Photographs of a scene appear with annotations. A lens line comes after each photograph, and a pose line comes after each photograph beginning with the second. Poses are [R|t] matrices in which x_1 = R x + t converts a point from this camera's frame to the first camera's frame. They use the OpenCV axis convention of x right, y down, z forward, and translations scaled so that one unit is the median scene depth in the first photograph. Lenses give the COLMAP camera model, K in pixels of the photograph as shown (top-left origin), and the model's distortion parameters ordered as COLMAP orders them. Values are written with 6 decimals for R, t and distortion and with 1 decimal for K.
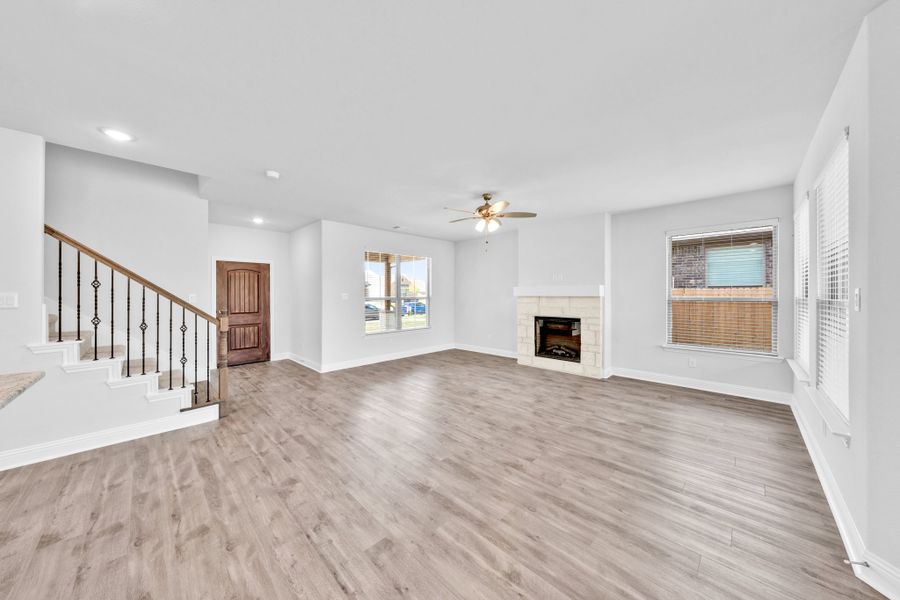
lens RADIAL K [[301.9, 0, 449.6], [0, 301.9, 295.7], [0, 0, 1]] dist [-0.005323, 0.001174]
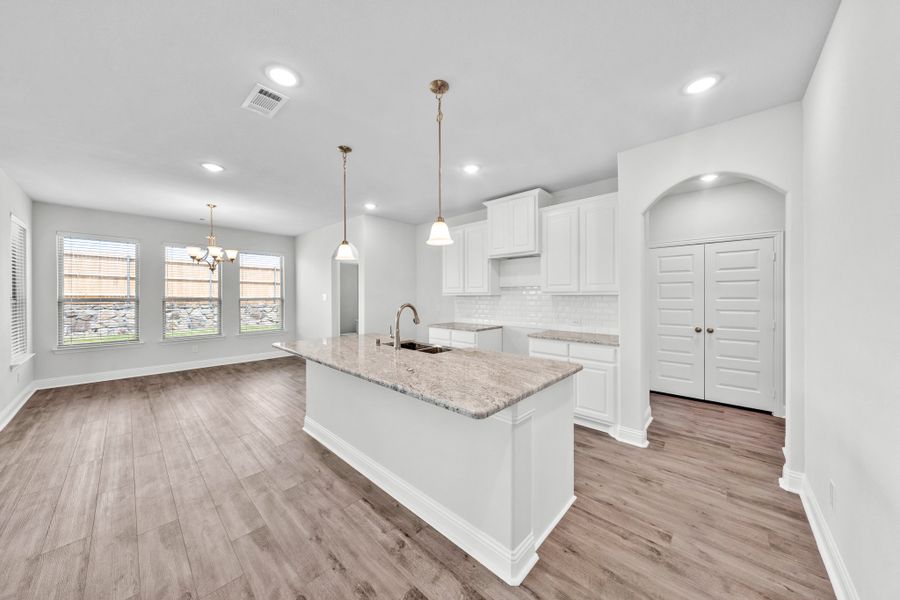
lens RADIAL K [[301.9, 0, 445.5], [0, 301.9, 299.0], [0, 0, 1]] dist [-0.005323, 0.001174]
pose [[-0.999716, 0.003016, -0.023650, -0.697176], [0.002687, 0.999900, 0.013913, 0.001444], [0.023689, 0.013846, -0.999623, 0.895326]]
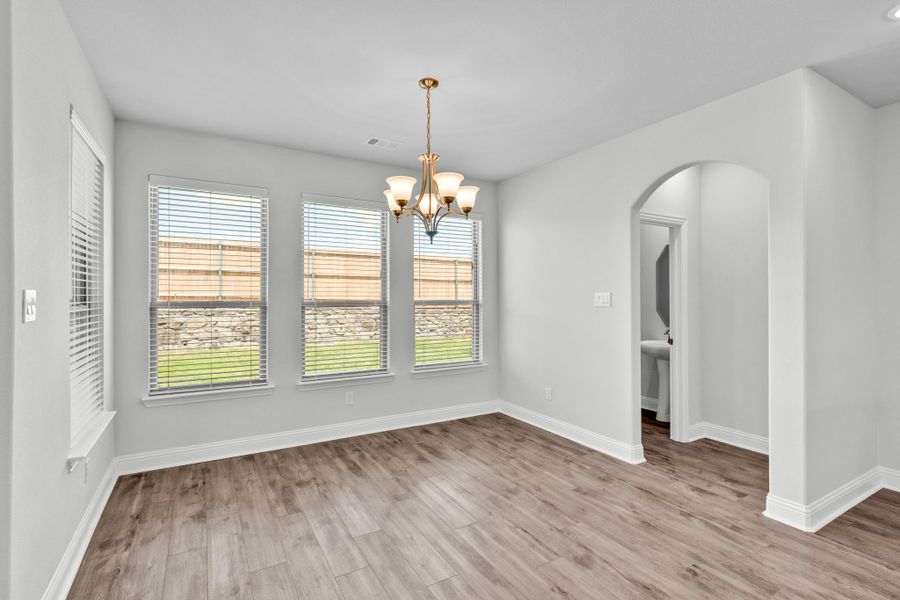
lens RADIAL K [[418.6, 0, 445.1], [0, 418.6, 298.9], [0, 0, 1]] dist [0.000566, -0.000010]
pose [[-0.963933, 0.003584, 0.266121, 0.073142], [0.005662, 0.999959, 0.007042, 0.002863], [-0.266085, 0.008295, -0.963914, 0.277607]]
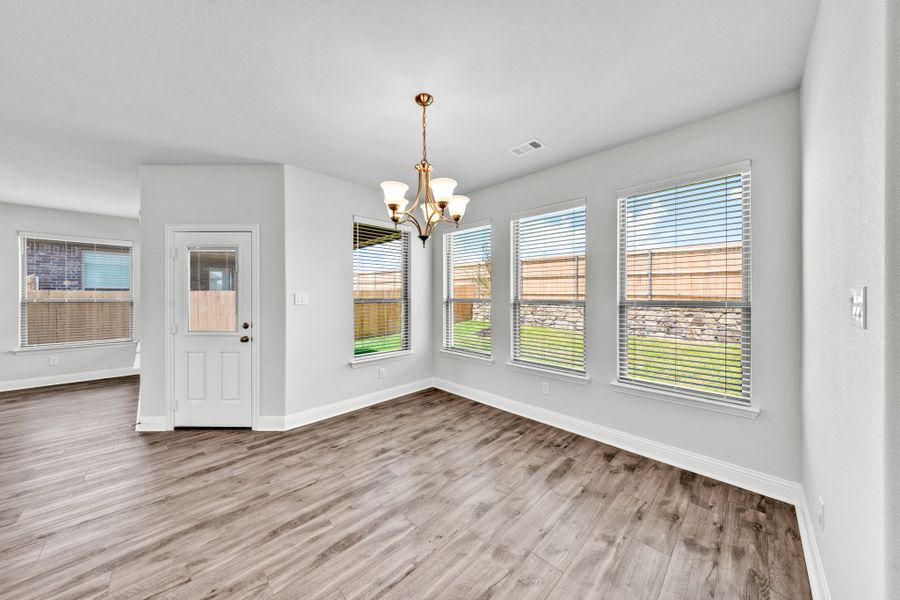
lens RADIAL K [[301.9, 0, 445.6], [0, 301.9, 297.2], [0, 0, 1]] dist [-0.005323, 0.001174]
pose [[0.011856, -0.003601, 0.999923, -0.308488], [0.004393, 0.999984, 0.003549, 0.001356], [-0.999920, 0.004351, 0.011871, -0.517812]]
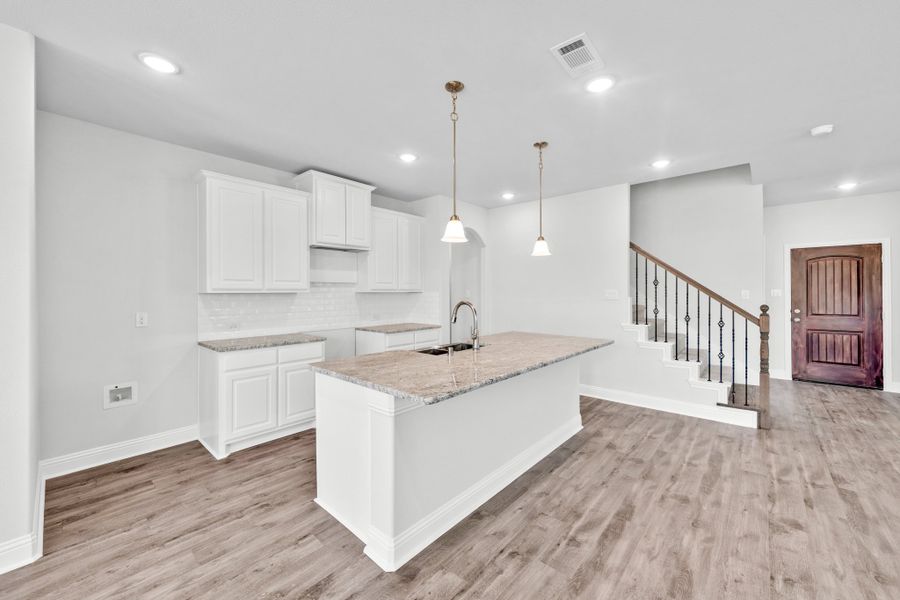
lens RADIAL K [[354.5, 0, 448.4], [0, 354.5, 295.2], [0, 0, 1]] dist [0.000975, 0.001270]
pose [[0.052104, 0.008980, -0.998601, 0.237738], [0.000362, 0.999959, 0.009011, 0.001635], [0.998642, -0.000831, 0.052099, 0.024522]]
